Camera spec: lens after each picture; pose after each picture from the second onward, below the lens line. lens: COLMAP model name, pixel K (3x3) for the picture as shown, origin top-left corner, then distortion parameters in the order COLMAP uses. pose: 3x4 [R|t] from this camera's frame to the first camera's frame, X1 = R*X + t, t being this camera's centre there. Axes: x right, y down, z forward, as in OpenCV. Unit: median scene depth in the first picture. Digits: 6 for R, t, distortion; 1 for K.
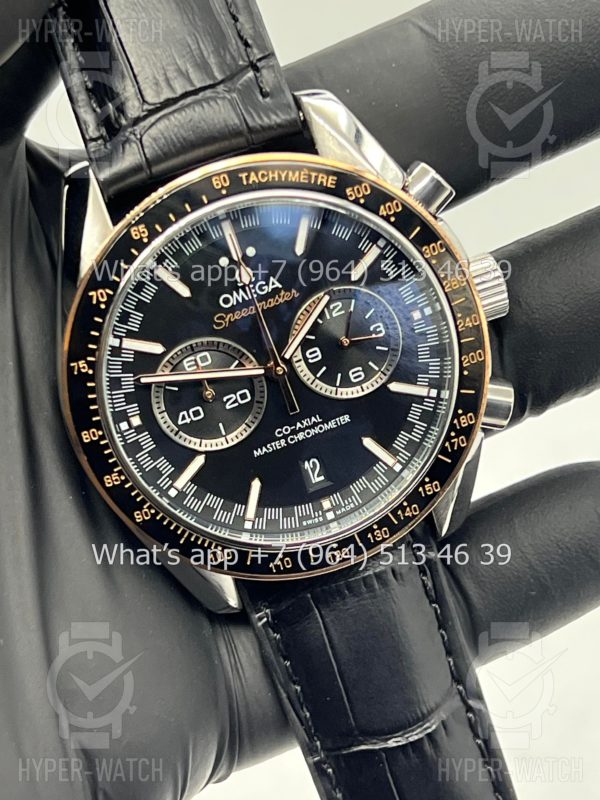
lens RADIAL K [[1807.2, 0, 300.0], [0, 1807.2, 400.0], [0, 0, 1]] dist [0.060852, 0.348350]
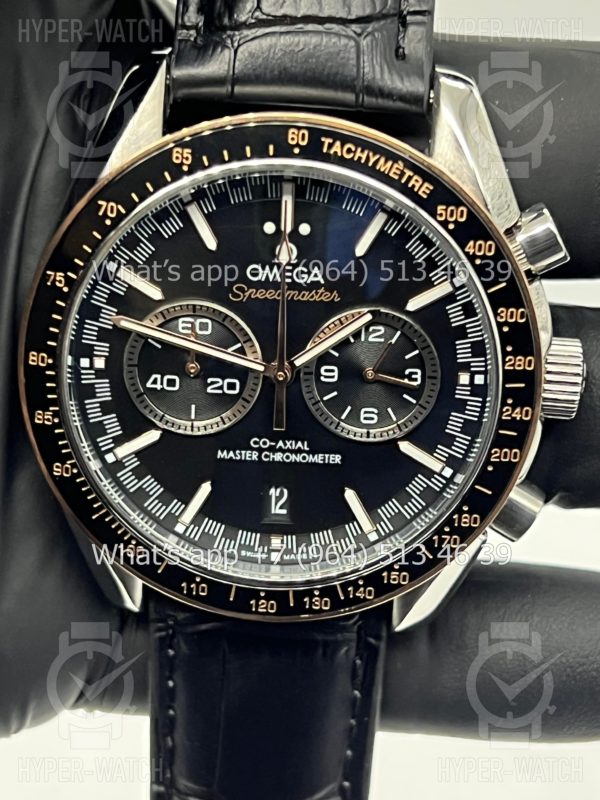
lens RADIAL K [[1807.2, 0, 300.0], [0, 1807.2, 400.0], [0, 0, 1]] dist [0.060852, 0.348350]
pose [[0.914473, 0.397769, -0.074292, 0.061899], [-0.392028, 0.916388, 0.080915, -0.076046], [0.100266, -0.044870, 0.993948, 0.182166]]
